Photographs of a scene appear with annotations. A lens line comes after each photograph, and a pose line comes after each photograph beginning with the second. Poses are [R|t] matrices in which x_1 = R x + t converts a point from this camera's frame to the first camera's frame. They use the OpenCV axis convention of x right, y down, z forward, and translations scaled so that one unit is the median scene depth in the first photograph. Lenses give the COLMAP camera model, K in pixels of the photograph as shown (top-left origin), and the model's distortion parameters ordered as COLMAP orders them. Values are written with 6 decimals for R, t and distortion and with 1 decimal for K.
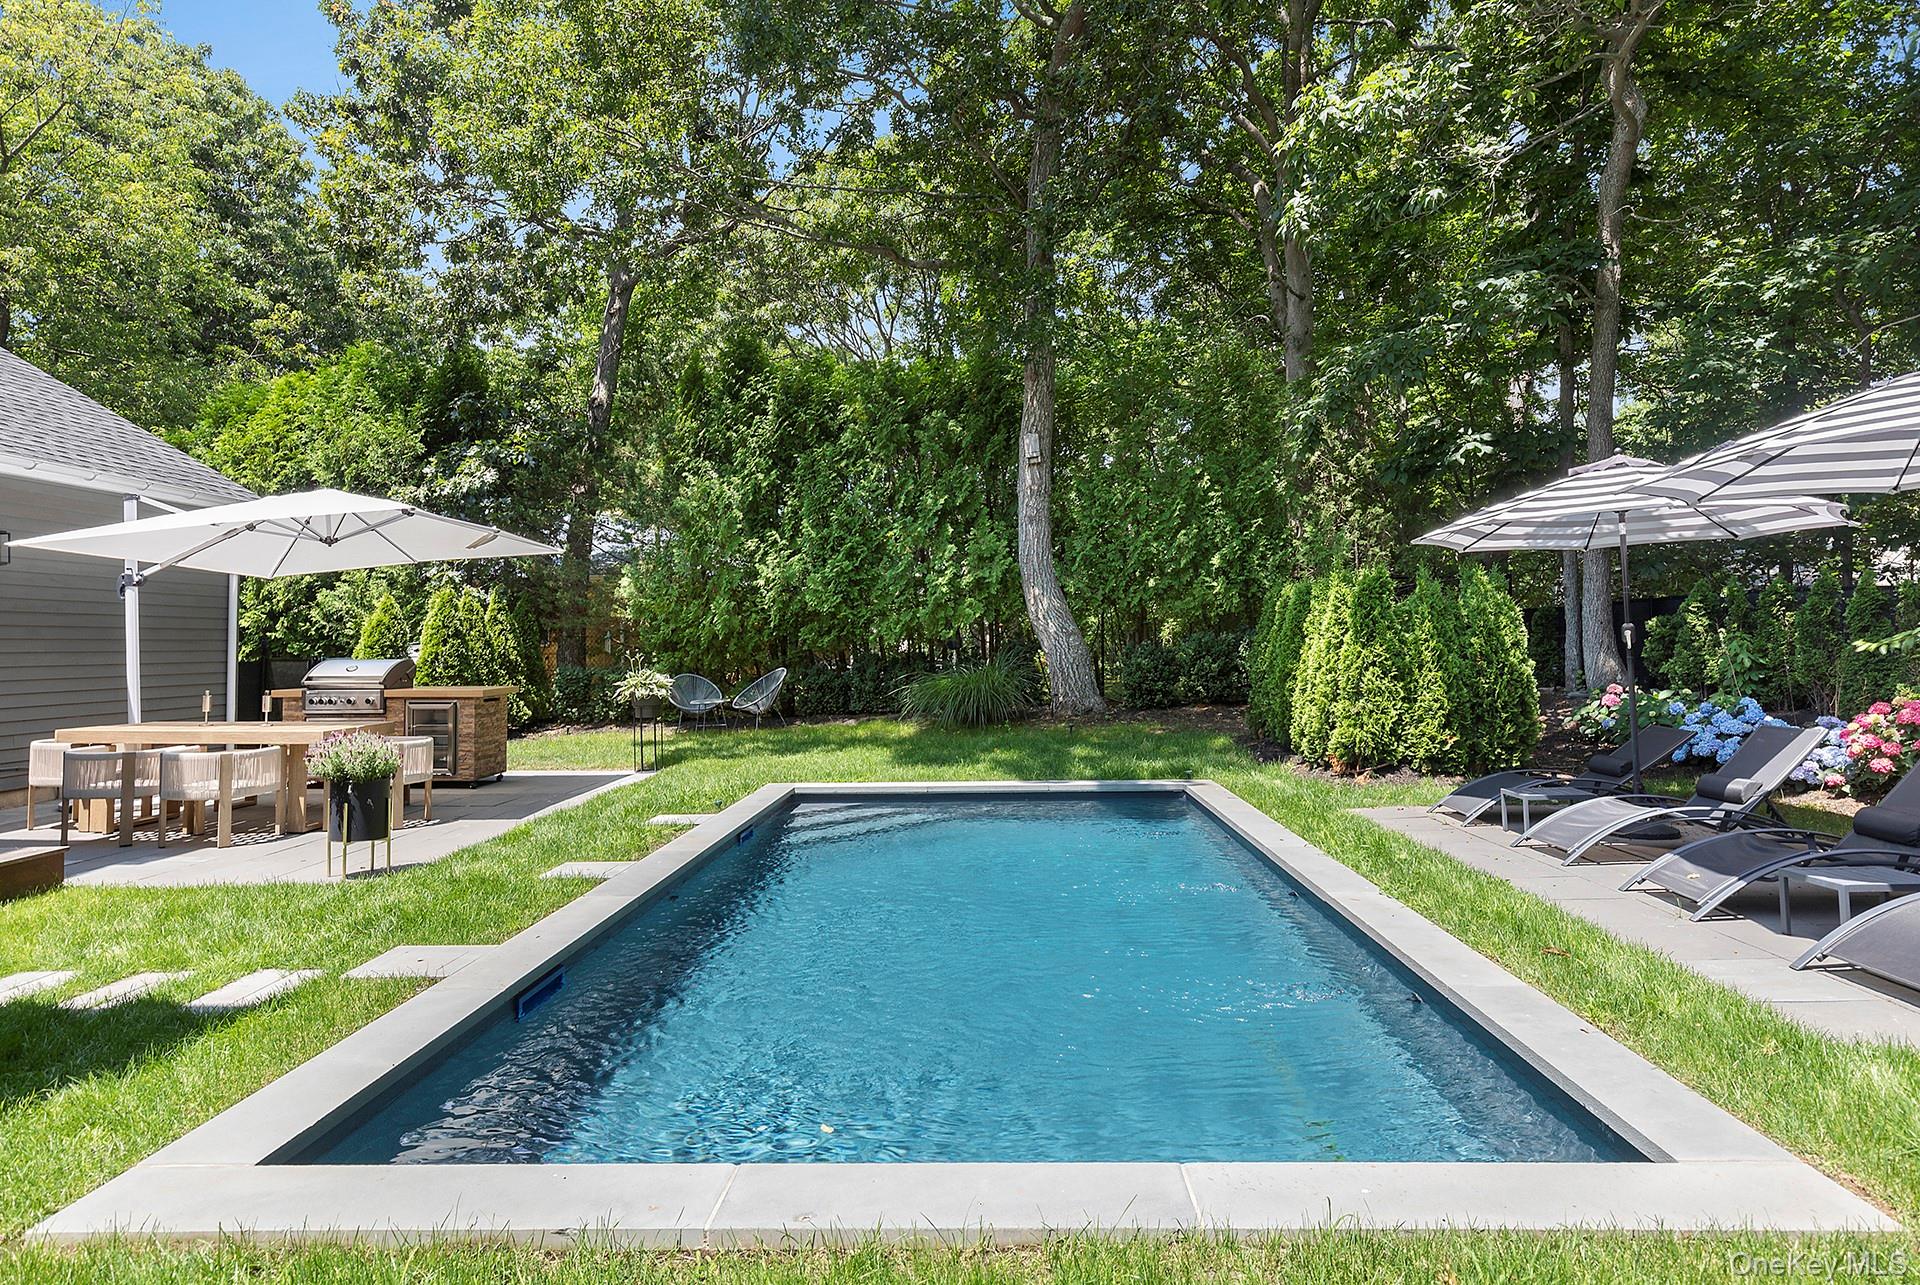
lens RADIAL K [[1103.1, 0, 960.4], [0, 1103.1, 643.0], [0, 0, 1]] dist [-0.000358, -0.000006]
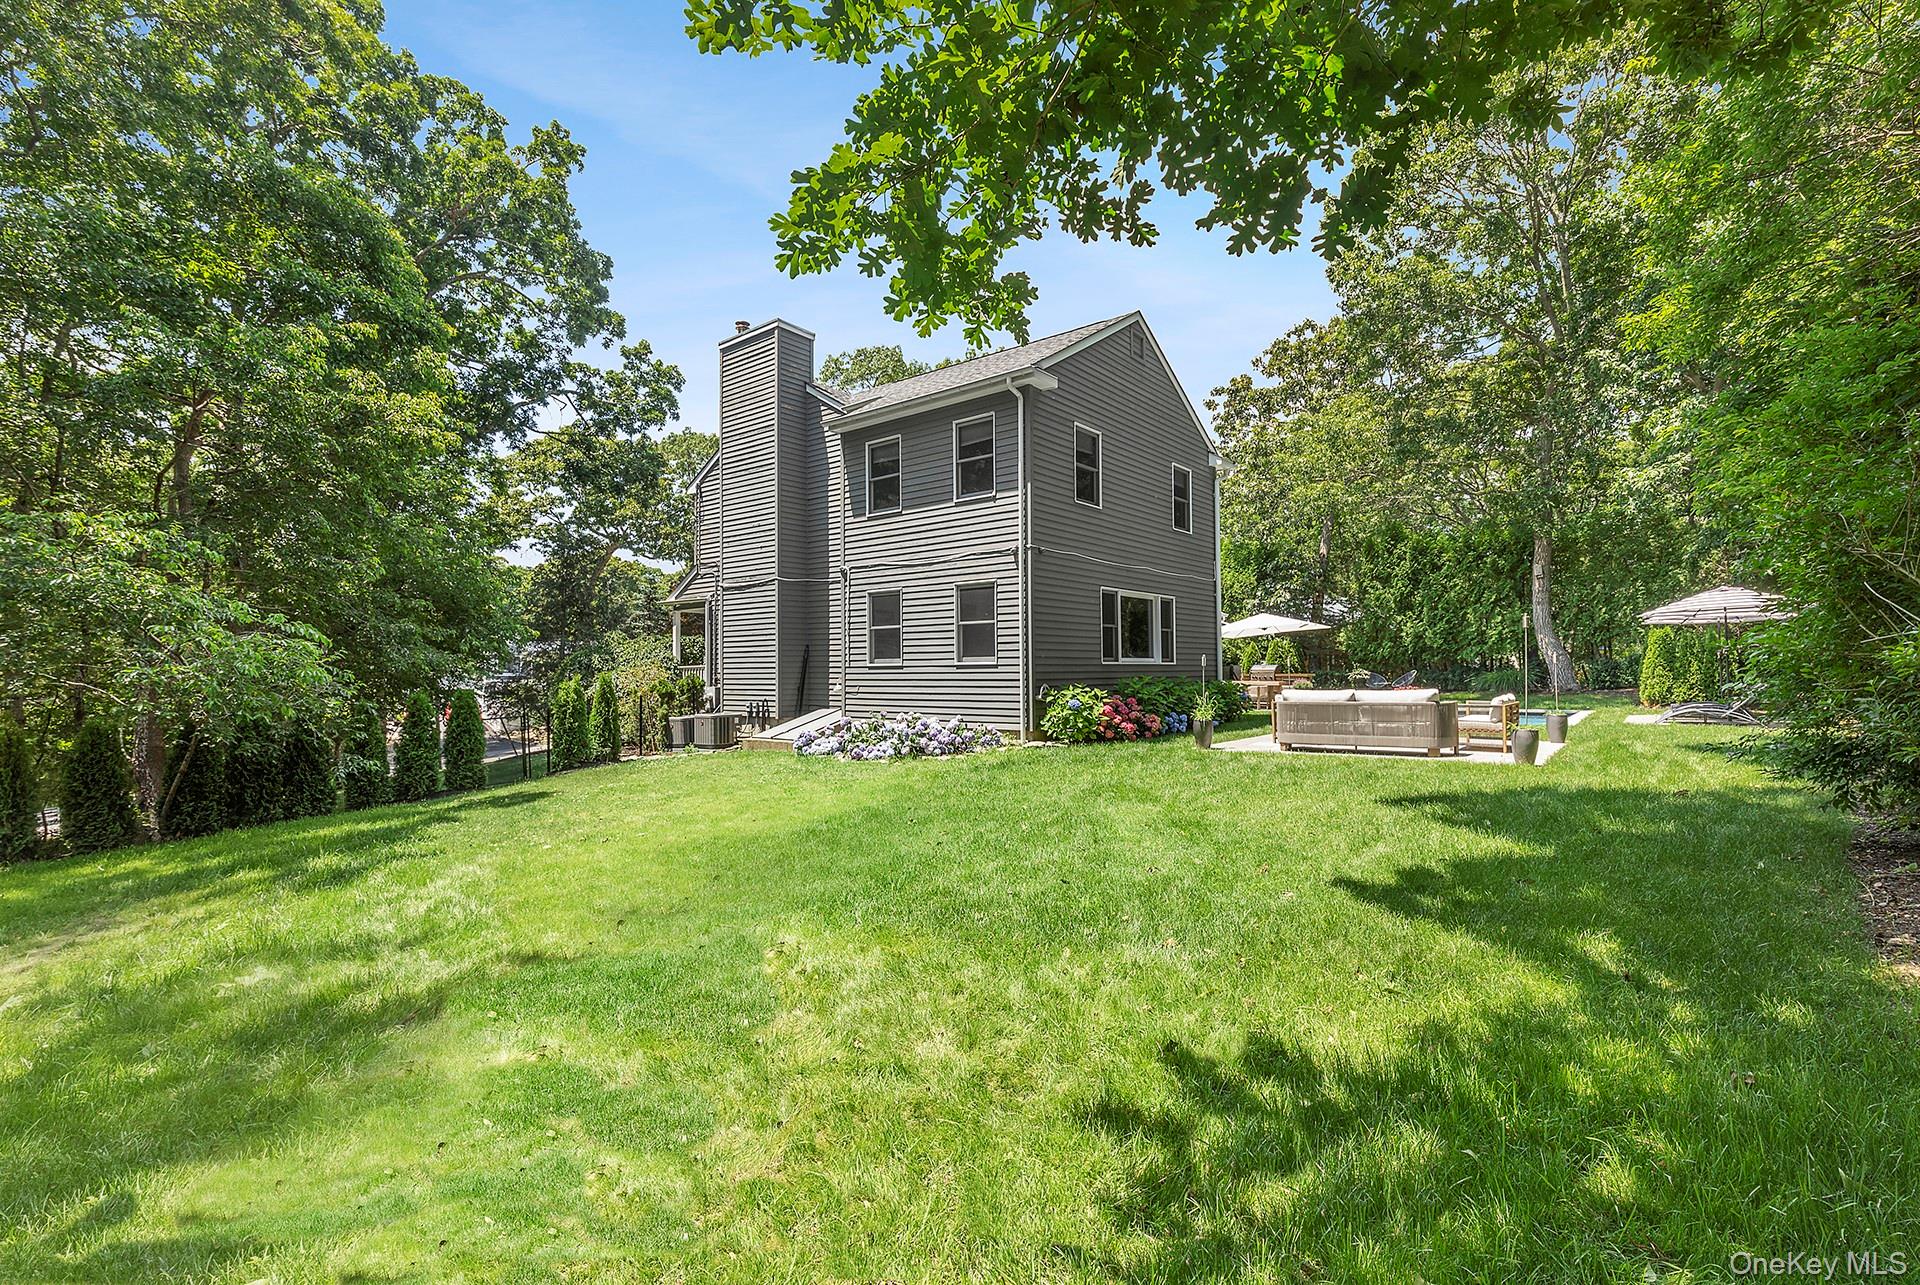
lens RADIAL K [[861.1, 0, 960.9], [0, 861.1, 651.2], [0, 0, 1]] dist [0.001030, 0.000105]
pose [[0.803400, -0.009944, -0.595357, 0.150129], [0.000319, 0.999868, -0.016270, 0.011141], [0.595440, 0.012881, 0.803297, -1.017958]]
